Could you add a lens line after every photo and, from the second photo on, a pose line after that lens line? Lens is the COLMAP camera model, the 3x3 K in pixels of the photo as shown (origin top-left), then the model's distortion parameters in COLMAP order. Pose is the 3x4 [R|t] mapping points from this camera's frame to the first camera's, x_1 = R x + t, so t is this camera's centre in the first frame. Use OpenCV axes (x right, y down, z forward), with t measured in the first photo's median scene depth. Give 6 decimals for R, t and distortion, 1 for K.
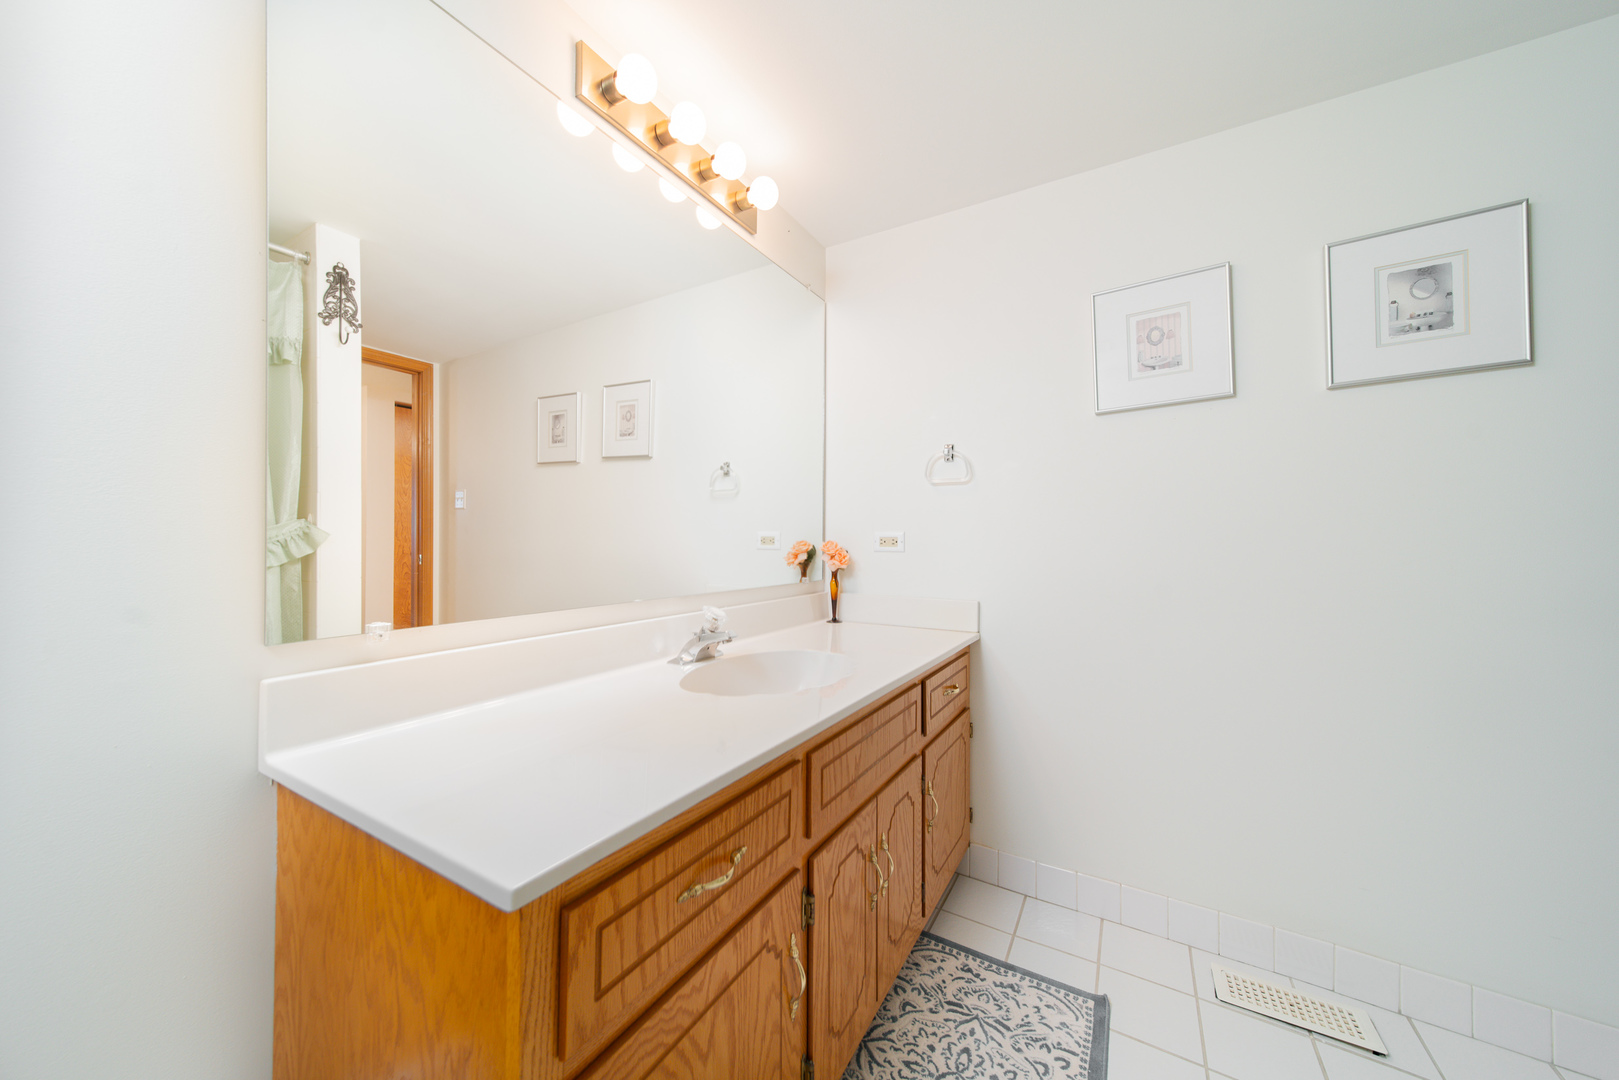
lens RADIAL K [[562.9, 0, 811.4], [0, 562.9, 542.5], [0, 0, 1]] dist [0.009861, -0.000445]
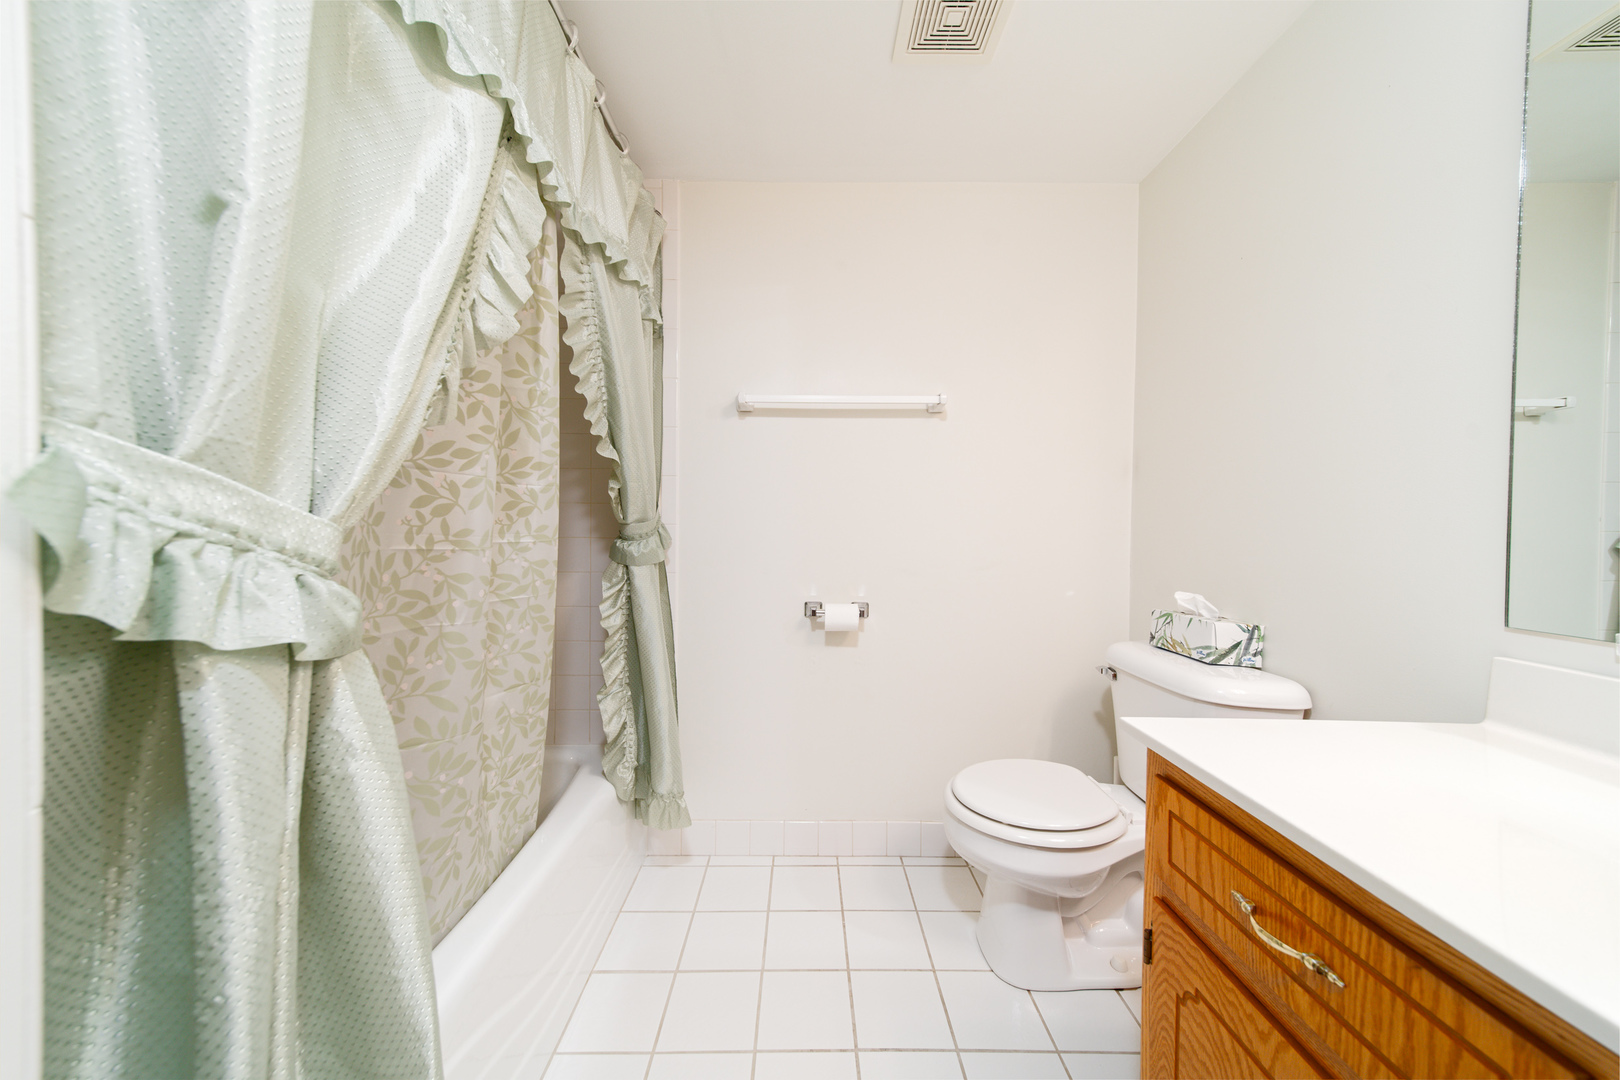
lens RADIAL K [[563.2, 0, 809.8], [0, 563.2, 529.6], [0, 0, 1]] dist [0.009861, -0.000445]
pose [[-0.858738, 0.006775, -0.512369, 0.766682], [0.003691, 0.999968, 0.007036, -0.004409], [0.512401, 0.004151, -0.858736, 1.252489]]
